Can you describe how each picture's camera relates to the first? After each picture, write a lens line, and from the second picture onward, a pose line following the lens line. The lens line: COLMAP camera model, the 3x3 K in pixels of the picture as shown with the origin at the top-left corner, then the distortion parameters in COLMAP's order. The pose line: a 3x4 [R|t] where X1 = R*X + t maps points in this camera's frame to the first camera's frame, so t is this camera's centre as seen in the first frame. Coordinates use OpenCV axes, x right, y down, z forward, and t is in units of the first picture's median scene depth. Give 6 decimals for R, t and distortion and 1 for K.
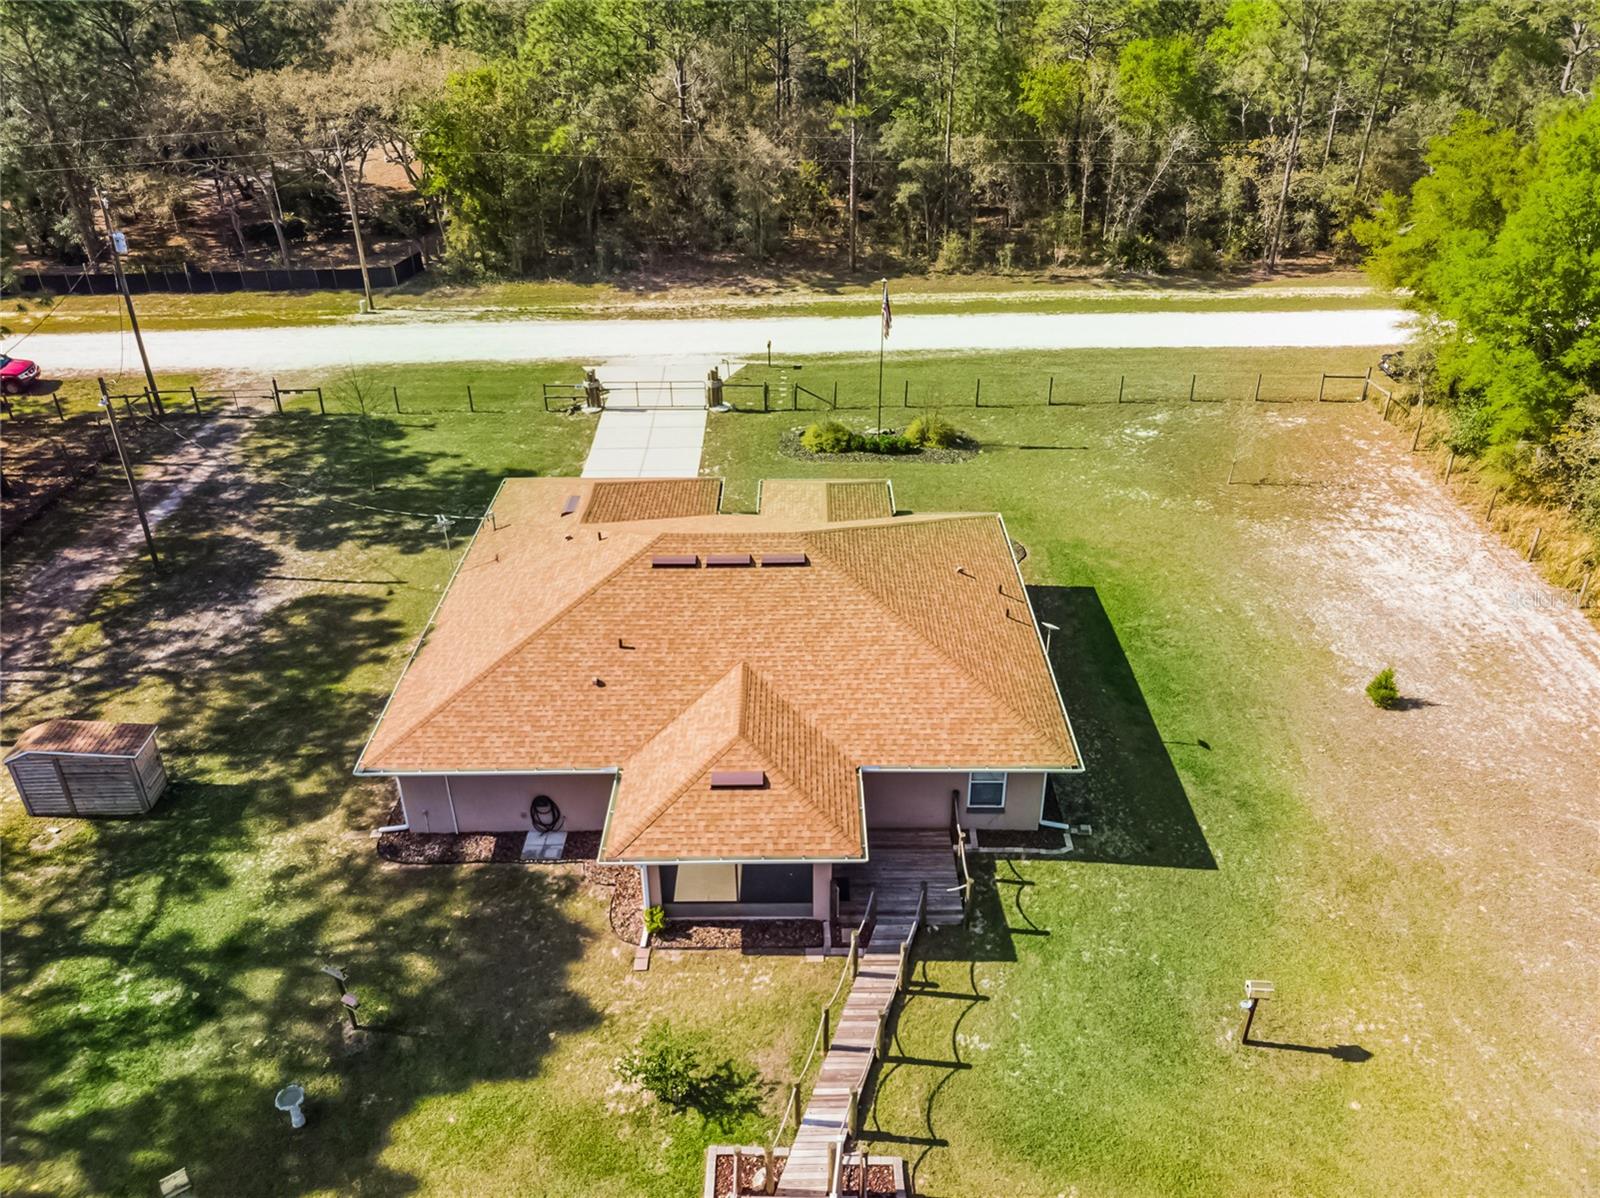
lens RADIAL K [[1187.4, 0, 809.4], [0, 1187.4, 589.3], [0, 0, 1]] dist [-0.012570, 0.014263]
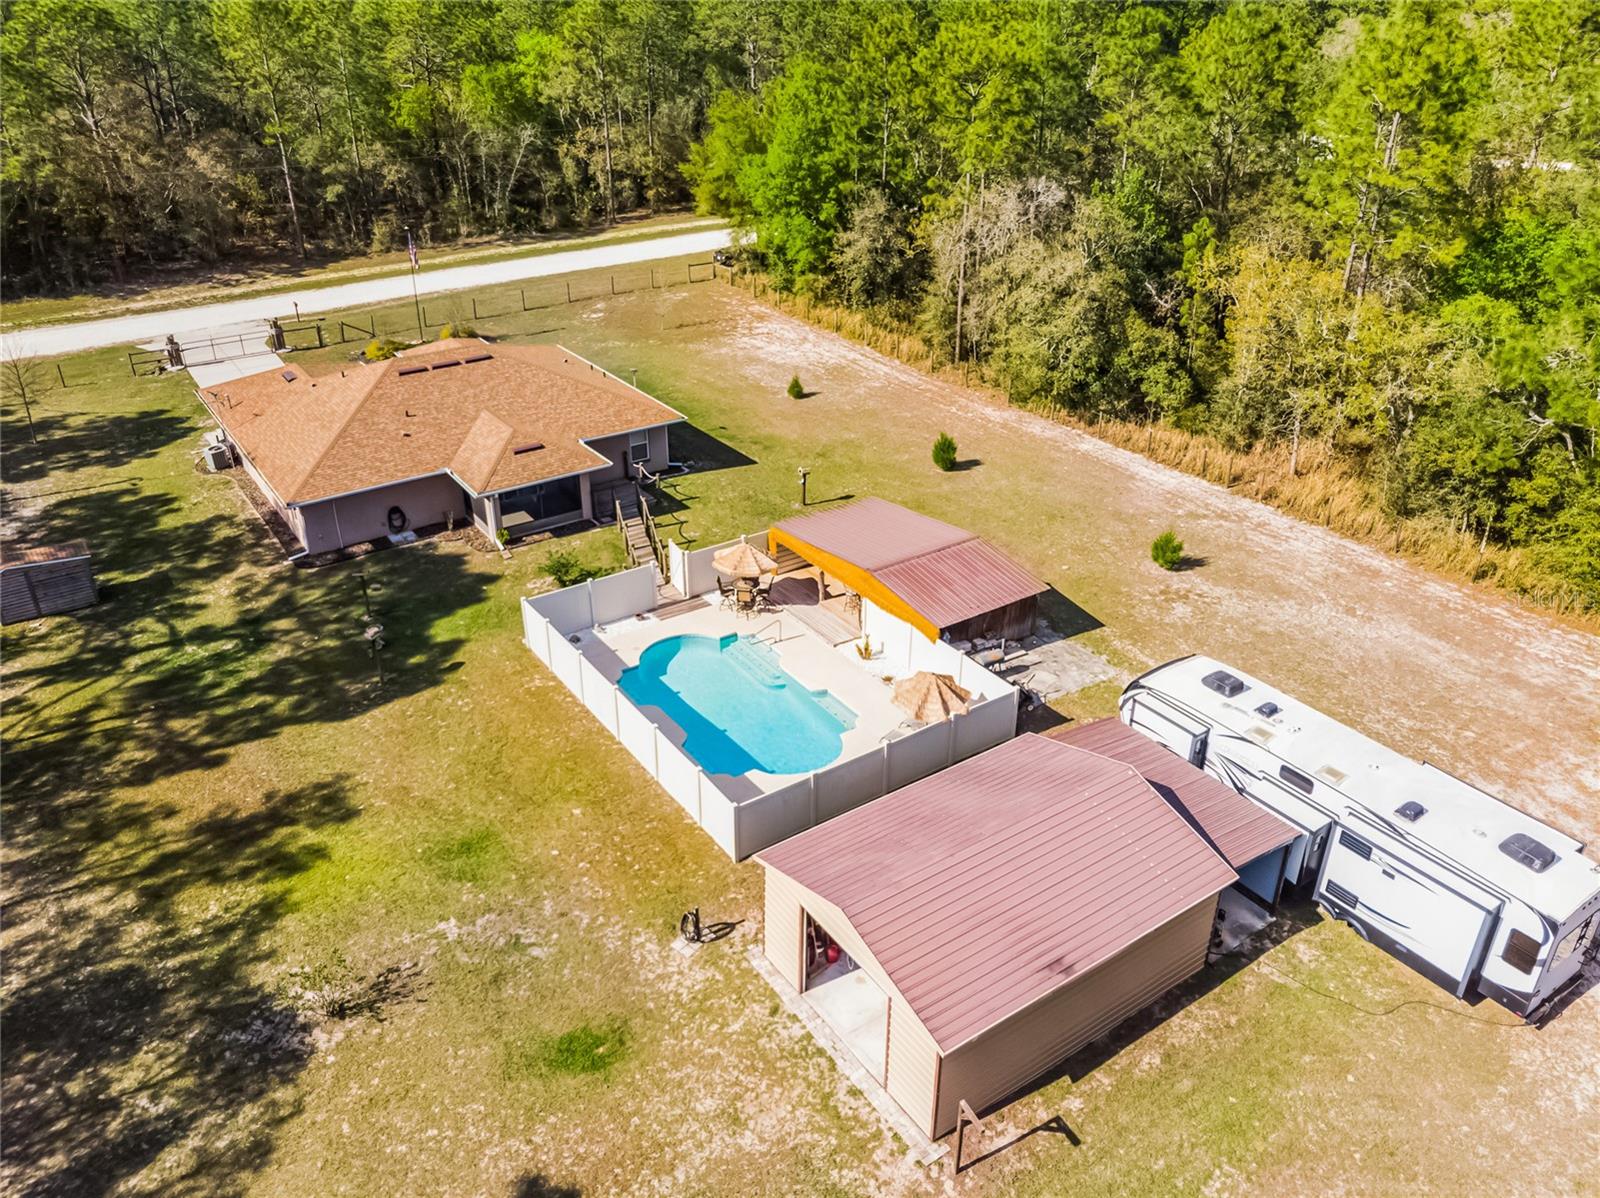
lens RADIAL K [[1187.4, 0, 802.4], [0, 1187.4, 588.5], [0, 0, 1]] dist [-0.012570, 0.014263]
pose [[0.822250, -0.260626, 0.505943, -0.380125], [0.280237, 0.959152, 0.038651, 0.232474], [-0.495350, 0.110003, 0.861700, -0.404830]]
